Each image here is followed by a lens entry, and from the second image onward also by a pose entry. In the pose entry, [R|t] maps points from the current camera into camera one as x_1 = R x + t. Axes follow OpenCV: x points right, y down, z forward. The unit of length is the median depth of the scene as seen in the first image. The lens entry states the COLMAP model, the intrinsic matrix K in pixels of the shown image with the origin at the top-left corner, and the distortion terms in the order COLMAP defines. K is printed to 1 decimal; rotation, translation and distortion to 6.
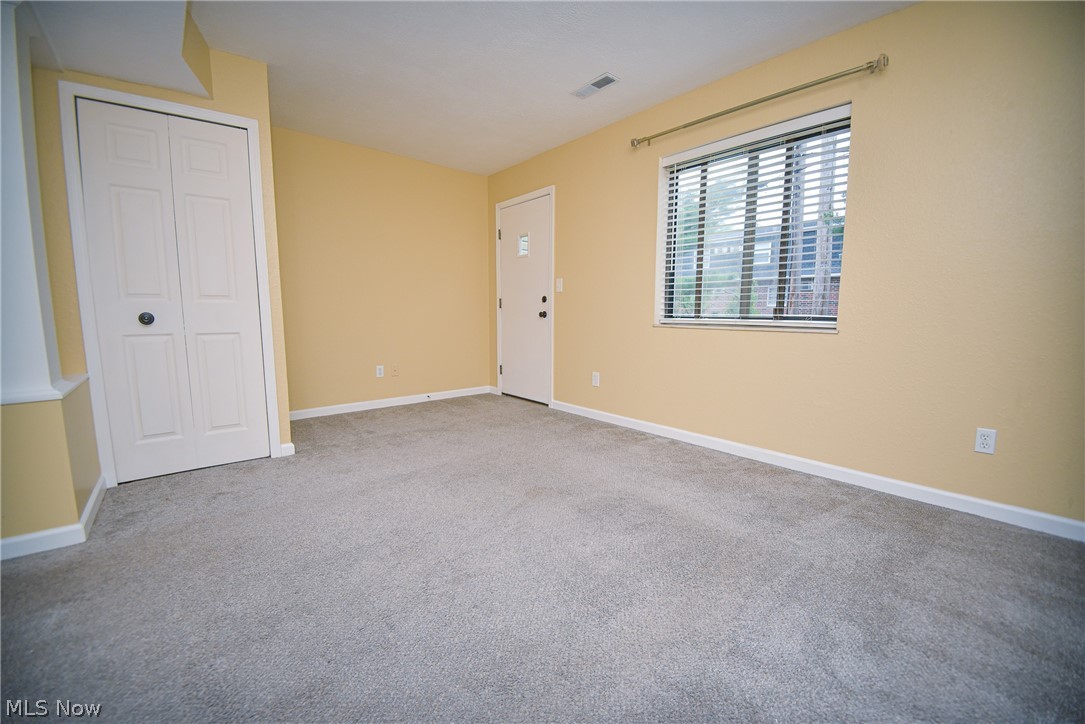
lens RADIAL K [[438.2, 0, 529.8], [0, 438.2, 363.1], [0, 0, 1]] dist [0.000142, -0.017961]
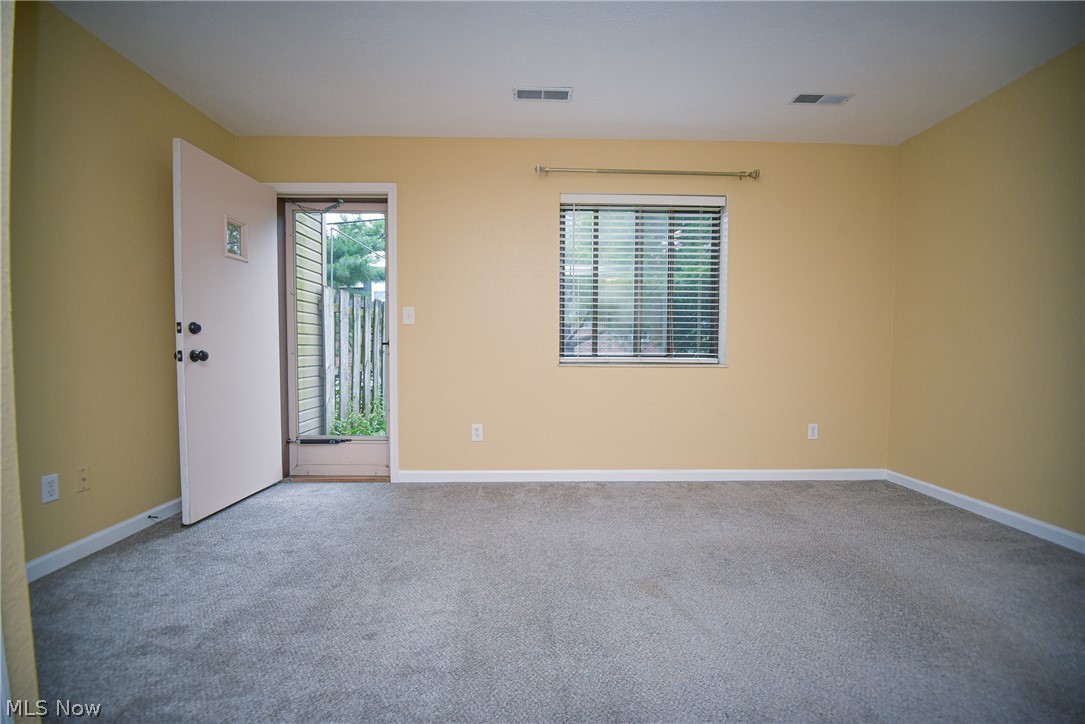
lens RADIAL K [[440.7, 0, 542.5], [0, 440.7, 362.0], [0, 0, 1]] dist [0.003000, -0.017829]
pose [[0.619162, -0.022428, 0.784943, -0.511549], [0.091070, 0.994898, -0.043409, -0.058264], [-0.779964, 0.098362, 0.618046, 0.470907]]
